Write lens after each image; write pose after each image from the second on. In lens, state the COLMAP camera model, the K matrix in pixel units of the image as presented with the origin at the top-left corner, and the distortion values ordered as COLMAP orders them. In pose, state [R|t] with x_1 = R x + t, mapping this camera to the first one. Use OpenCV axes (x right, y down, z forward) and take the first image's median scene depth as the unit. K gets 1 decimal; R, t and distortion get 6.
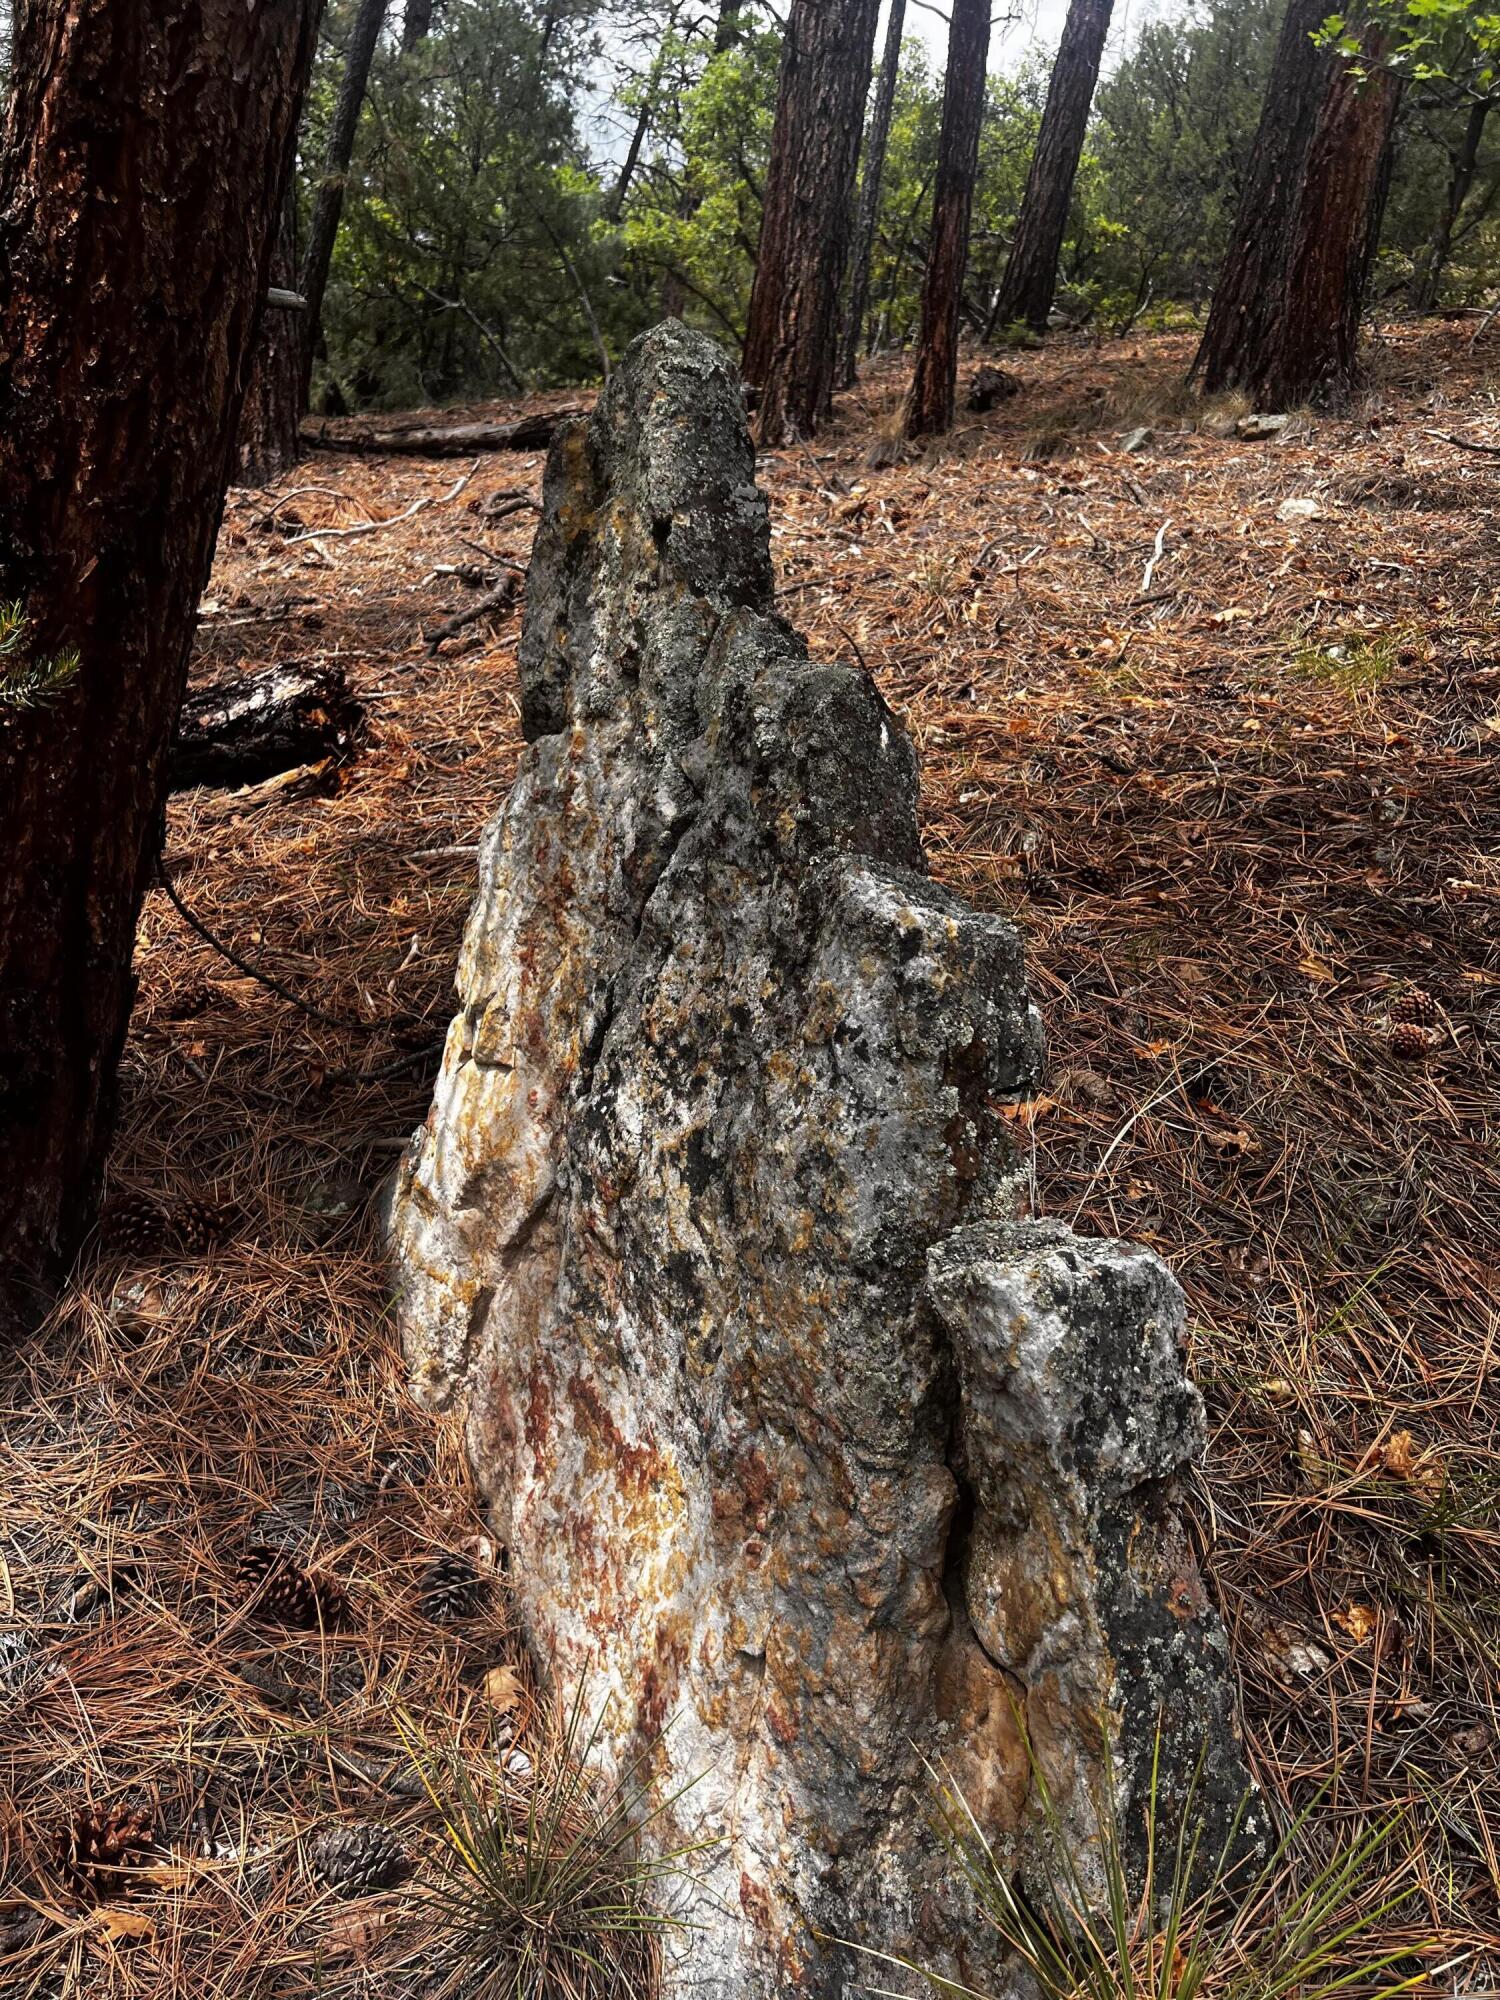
lens RADIAL K [[1529.2, 0, 751.9], [0, 1529.2, 1012.9], [0, 0, 1]] dist [0.064442, -0.078448]
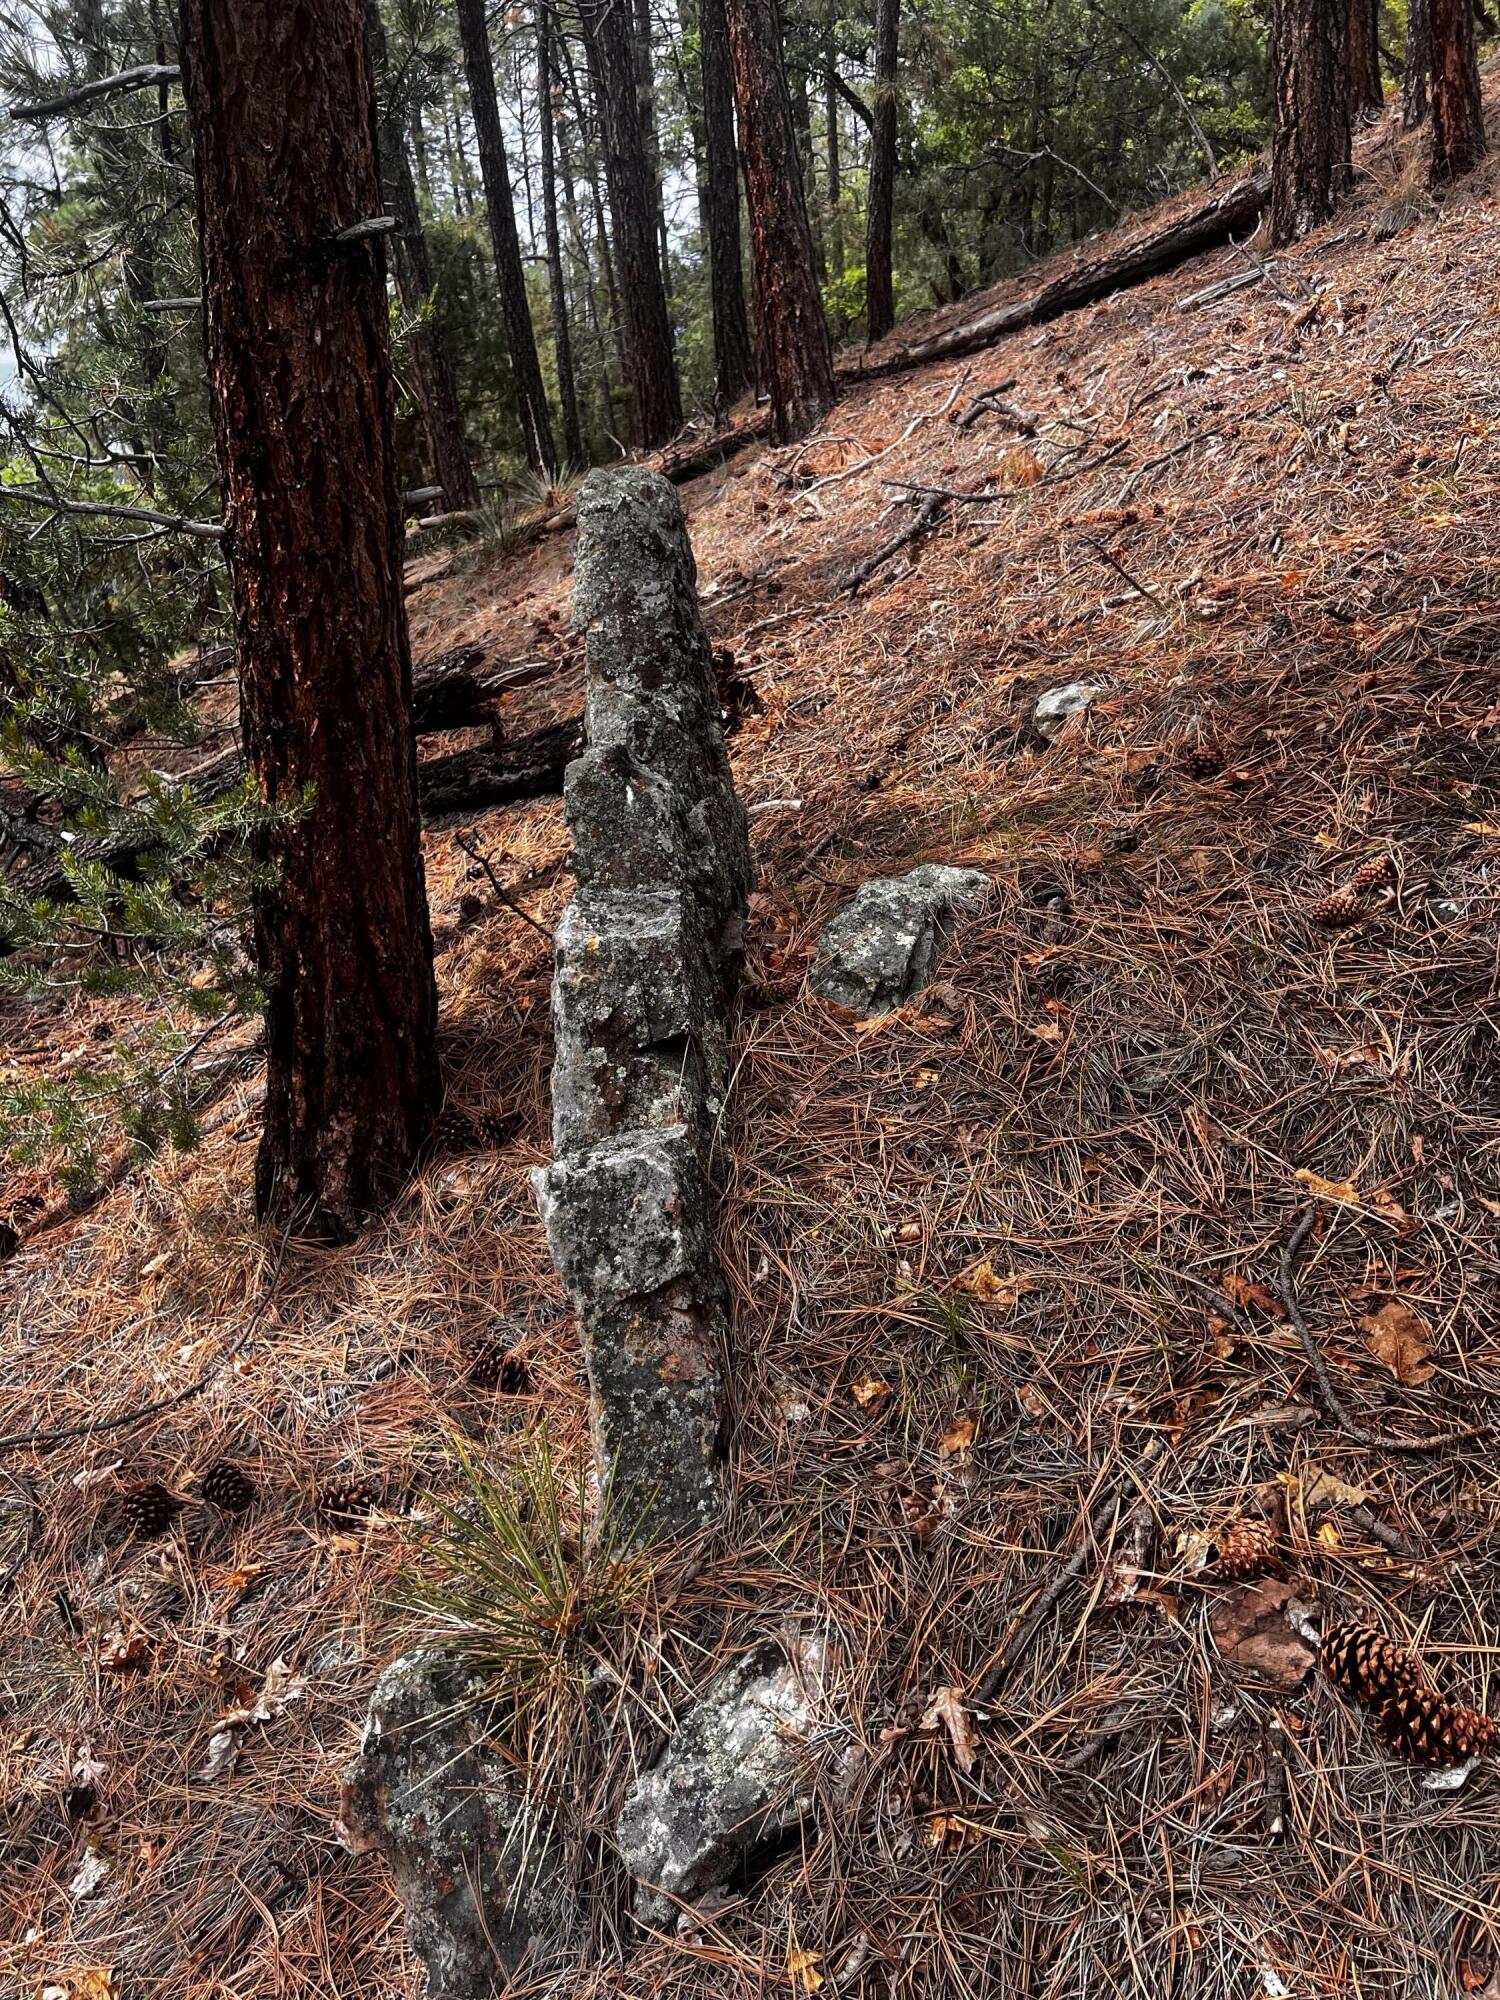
lens RADIAL K [[1529.2, 0, 738.2], [0, 1529.2, 989.7], [0, 0, 1]] dist [0.064442, -0.078448]
pose [[0.868817, -0.094109, -0.486108, 0.723951], [0.136265, 0.989306, 0.052020, -0.050245], [0.476014, -0.111435, 0.872349, -0.195320]]
